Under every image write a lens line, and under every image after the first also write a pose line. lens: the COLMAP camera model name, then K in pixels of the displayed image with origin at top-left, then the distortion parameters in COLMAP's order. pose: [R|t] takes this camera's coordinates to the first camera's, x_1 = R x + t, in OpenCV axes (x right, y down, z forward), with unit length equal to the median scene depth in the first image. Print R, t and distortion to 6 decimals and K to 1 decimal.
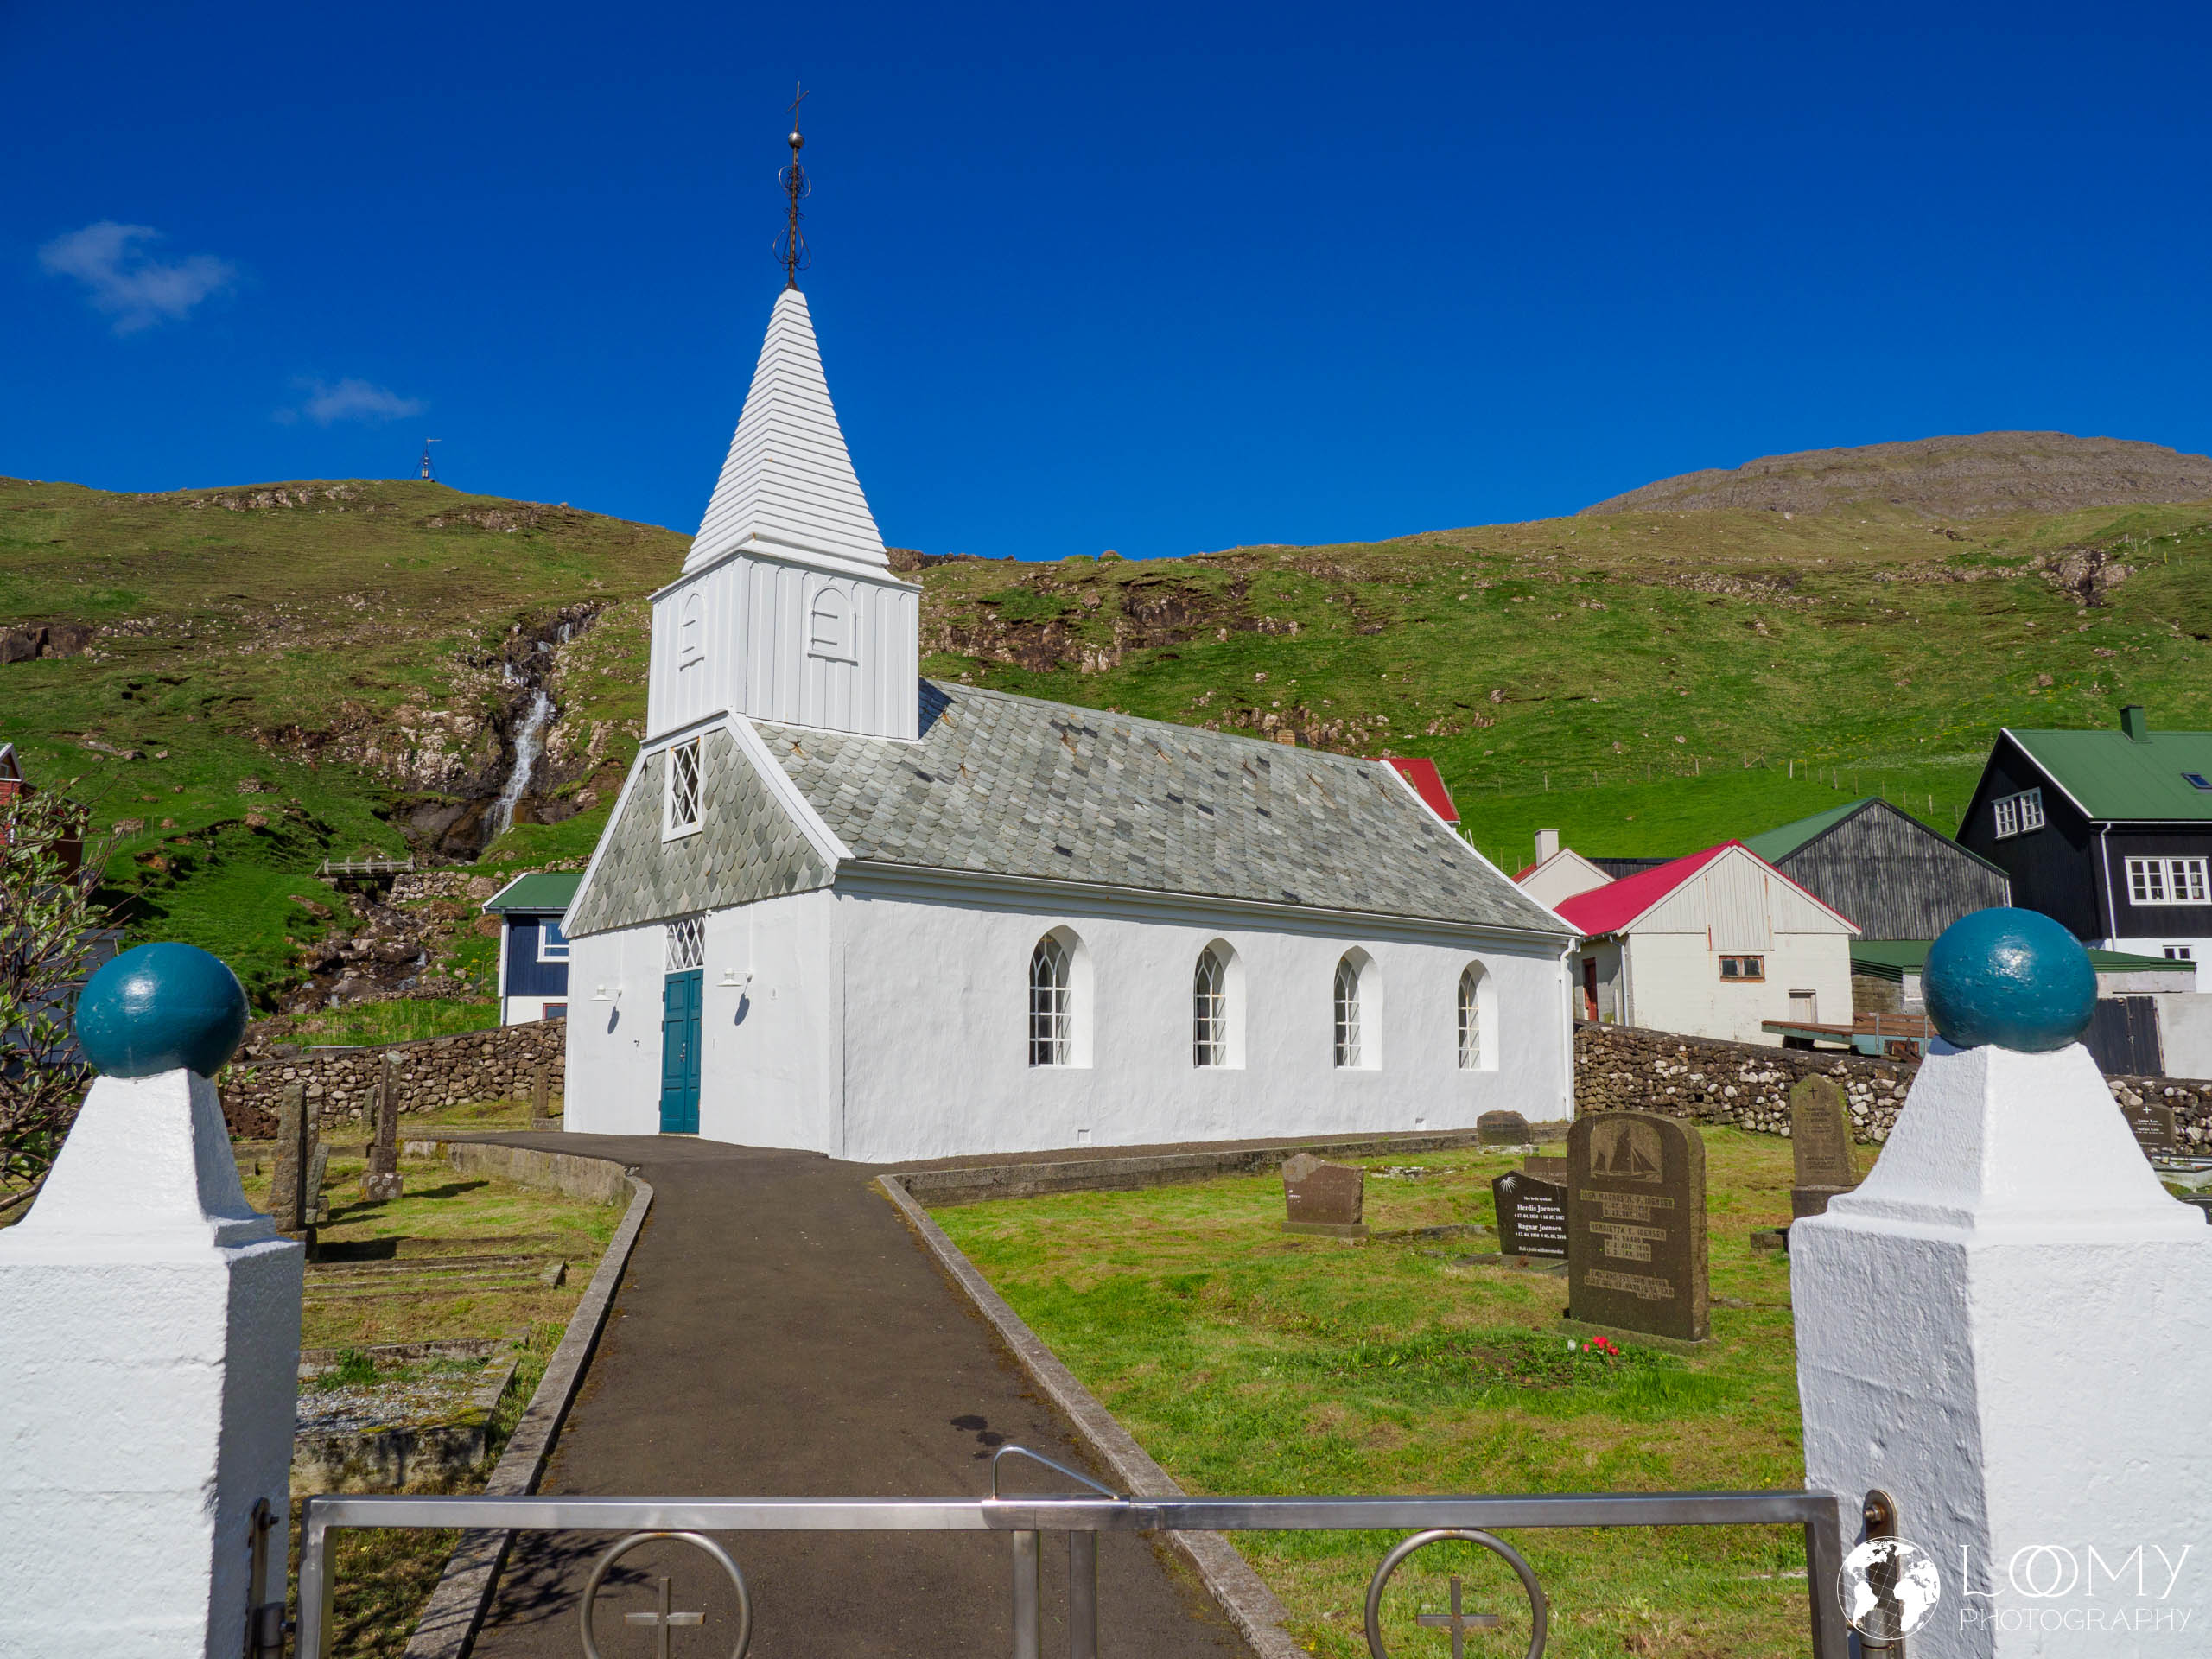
lens RADIAL K [[1586.5, 0, 1106.0], [0, 1586.5, 829.5], [0, 0, 1]] dist [-0.029953, 0.001524]
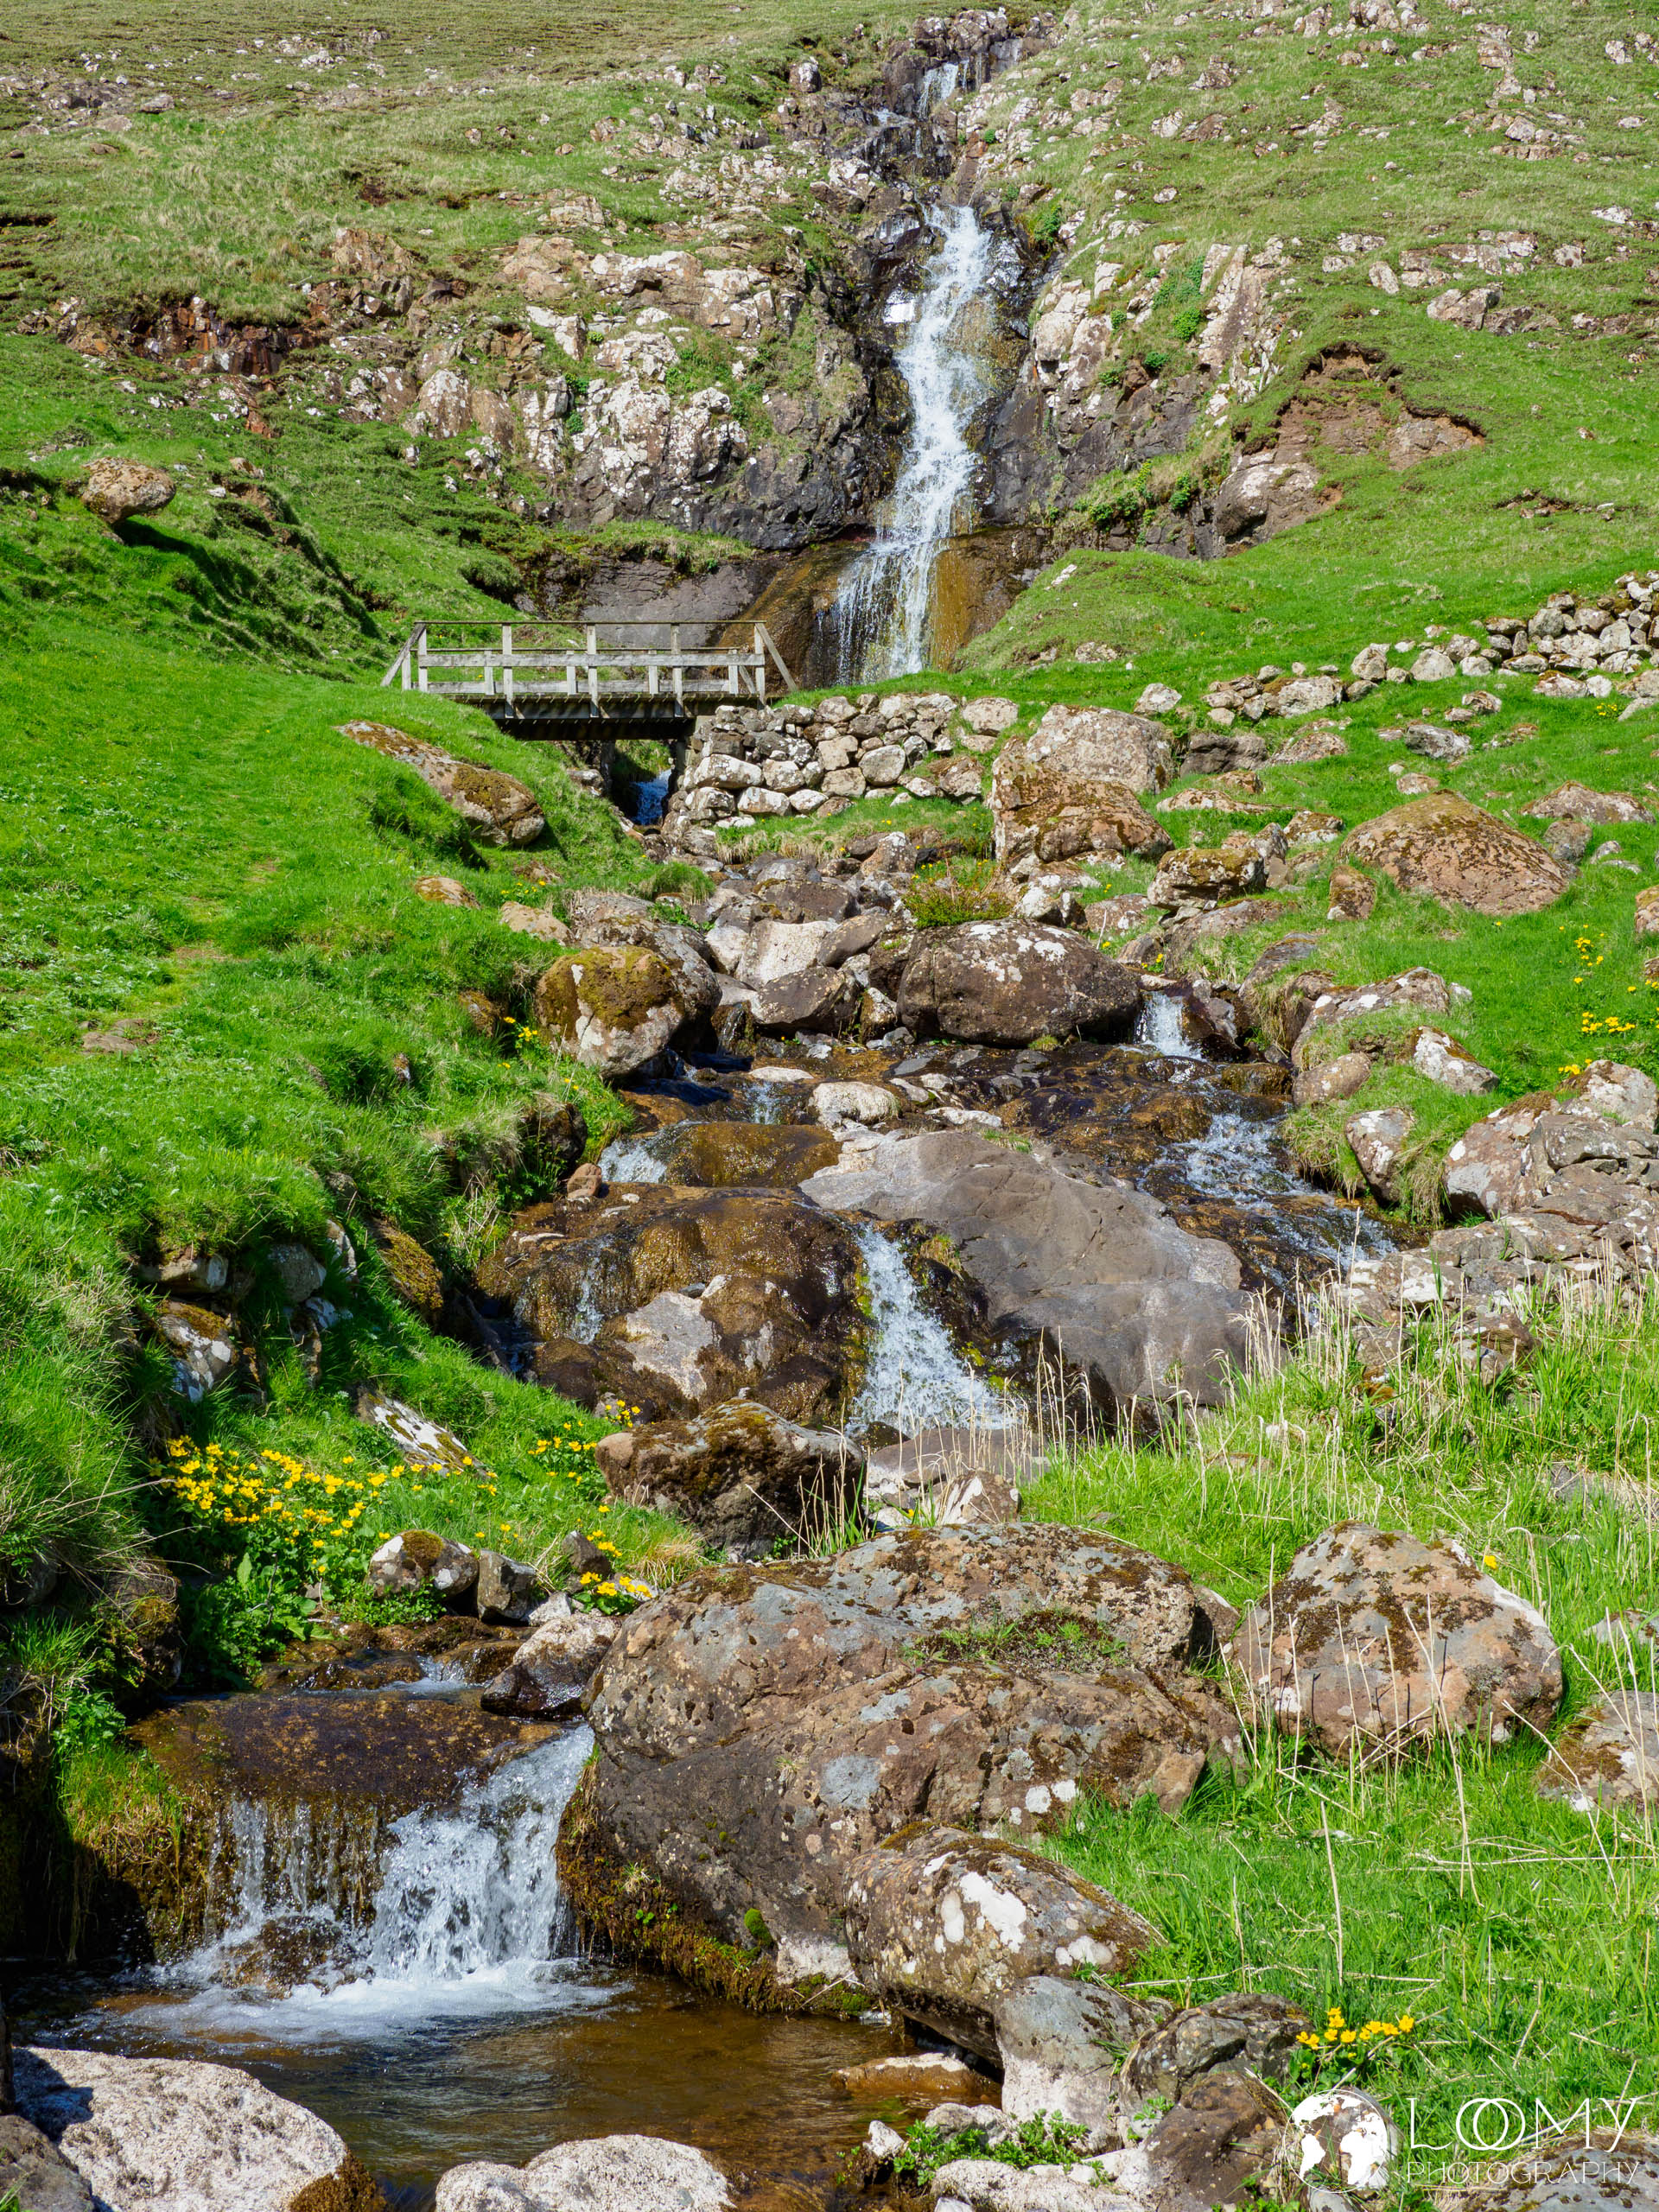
lens RADIAL K [[3254.1, 0, 829.5], [0, 3254.1, 1106.0], [0, 0, 1]] dist [0.009583, -0.010811]
pose [[0.971528, 0.010496, -0.236691, -0.253749], [0.003740, 0.998214, 0.059617, 0.045933], [0.236894, -0.058804, 0.969754, 0.431563]]
